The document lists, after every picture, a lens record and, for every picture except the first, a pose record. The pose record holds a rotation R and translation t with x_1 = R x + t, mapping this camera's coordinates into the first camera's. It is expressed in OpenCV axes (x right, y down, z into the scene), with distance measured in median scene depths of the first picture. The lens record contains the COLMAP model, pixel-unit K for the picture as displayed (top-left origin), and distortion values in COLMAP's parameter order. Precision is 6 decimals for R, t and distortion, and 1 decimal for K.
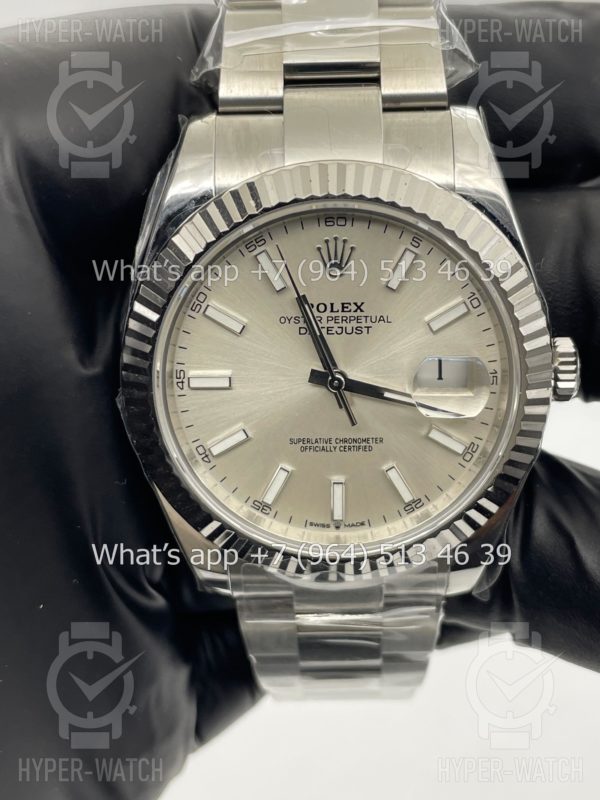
lens RADIAL K [[1236.3, 0, 298.6], [0, 1236.3, 396.7], [0, 0, 1]] dist [0.092072, 0.000000]
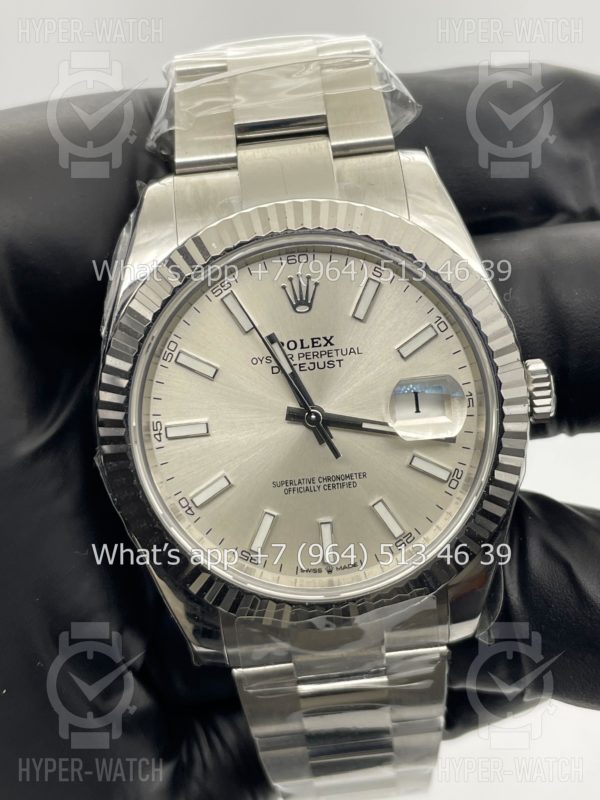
lens RADIAL K [[1236.3, 0, 303.9], [0, 1236.3, 399.5], [0, 0, 1]] dist [0.092072, 0.000000]
pose [[0.995729, -0.090365, 0.018909, 0.005238], [0.092298, 0.979029, -0.181613, 0.153899], [-0.002101, 0.182583, 0.983188, 0.016147]]
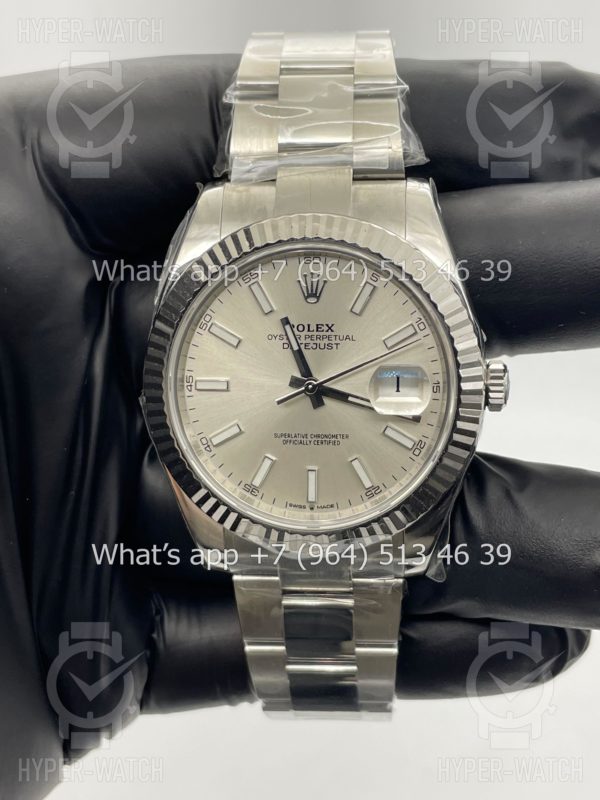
lens RADIAL K [[1236.3, 0, 299.8], [0, 1236.3, 395.9], [0, 0, 1]] dist [0.092072, 0.000000]
pose [[0.996475, 0.024271, -0.080308, 0.120259], [-0.034970, 0.990280, -0.134623, 0.166926], [0.076260, 0.136957, 0.987637, -0.244434]]
